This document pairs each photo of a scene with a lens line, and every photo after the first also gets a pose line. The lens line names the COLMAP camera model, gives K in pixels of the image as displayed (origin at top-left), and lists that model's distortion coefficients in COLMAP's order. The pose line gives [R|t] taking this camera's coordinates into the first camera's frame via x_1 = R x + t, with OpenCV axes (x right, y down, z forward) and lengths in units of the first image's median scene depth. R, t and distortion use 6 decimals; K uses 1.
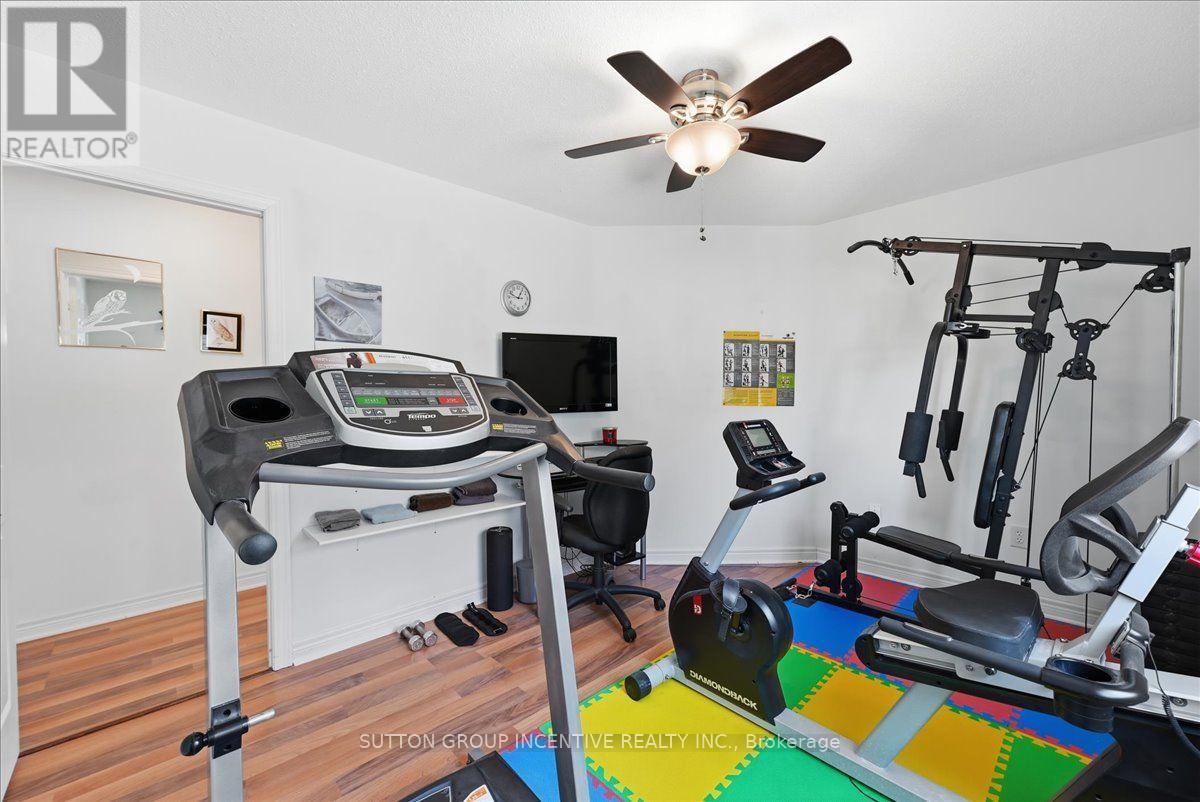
lens RADIAL K [[502.1, 0, 600.0], [0, 502.1, 401.0], [0, 0, 1]] dist [0.001269, 0.000224]
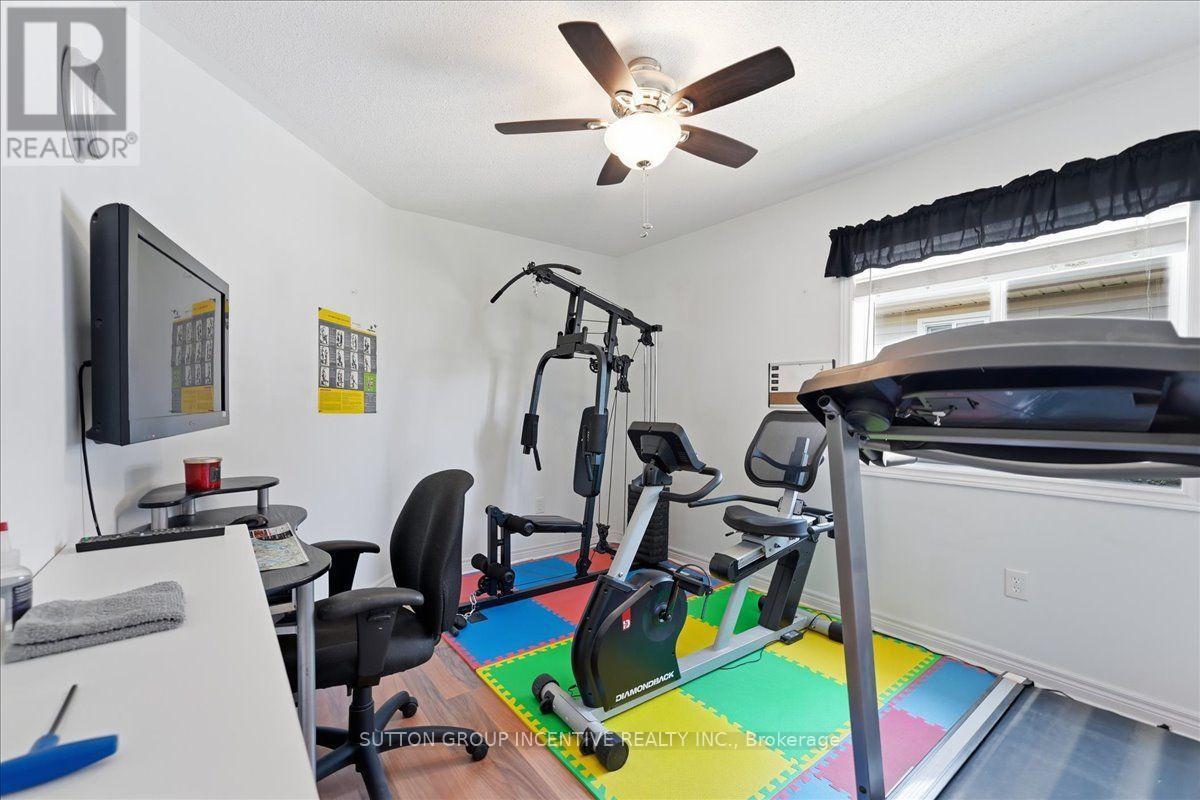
lens RADIAL K [[533.7, 0, 600.0], [0, 533.7, 400.0], [0, 0, 1]] dist [-0.000305, 0.000046]
pose [[0.098758, 0.010594, 0.995055, -0.616442], [0.009615, 0.999886, -0.011599, 0.003970], [-0.995065, 0.010713, 0.098645, 0.712751]]
